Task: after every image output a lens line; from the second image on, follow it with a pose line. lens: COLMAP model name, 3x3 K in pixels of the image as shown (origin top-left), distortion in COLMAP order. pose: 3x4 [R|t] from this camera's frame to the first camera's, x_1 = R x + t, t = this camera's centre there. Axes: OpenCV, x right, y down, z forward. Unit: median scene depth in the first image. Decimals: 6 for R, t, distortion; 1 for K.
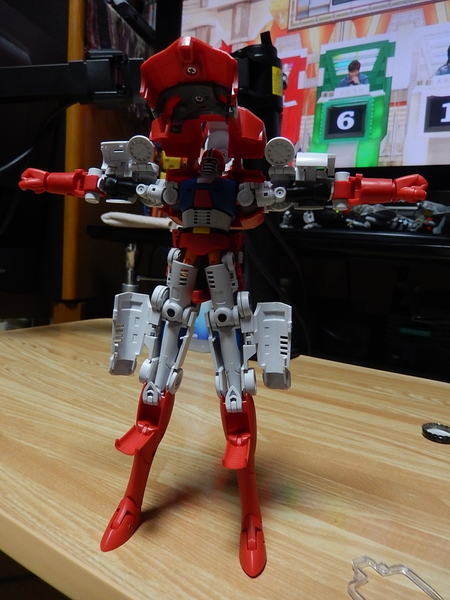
lens RADIAL K [[434.1, 0, 224.6], [0, 434.1, 297.8], [0, 0, 1]] dist [0.028242, -0.023044]
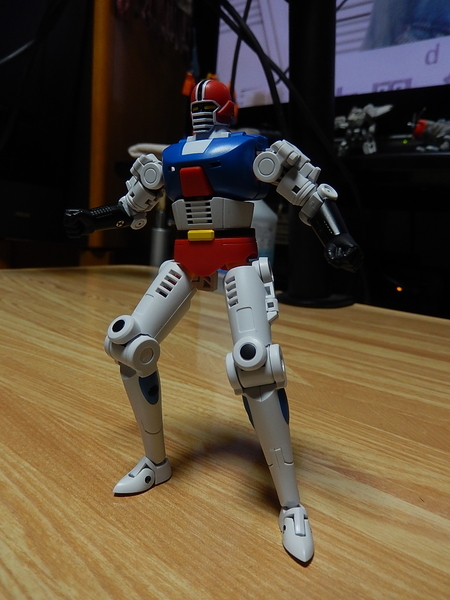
lens RADIAL K [[434.1, 0, 227.3], [0, 434.1, 296.3], [0, 0, 1]] dist [0.028242, -0.023044]
pose [[0.994204, 0.025013, -0.104561, 0.023492], [-0.020785, 0.998929, 0.041331, 0.100037], [0.105483, -0.038918, 0.993659, 0.182933]]
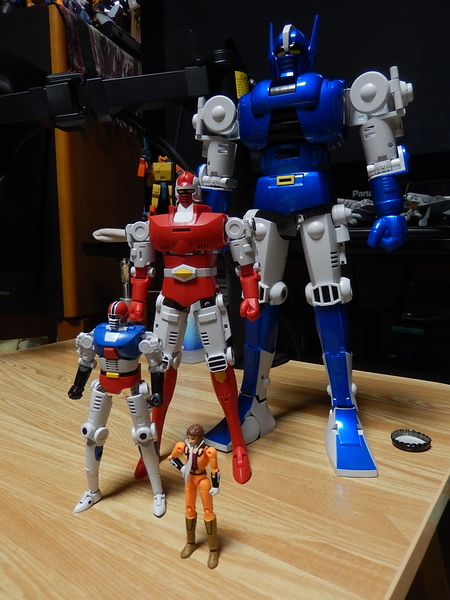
lens RADIAL K [[434.1, 0, 225.6], [0, 434.1, 296.4], [0, 0, 1]] dist [0.028242, -0.023044]
pose [[0.994965, -0.069529, -0.072184, 0.124485], [0.069022, 0.997570, -0.009503, -0.014461], [0.072669, 0.004473, 0.997346, 0.014994]]
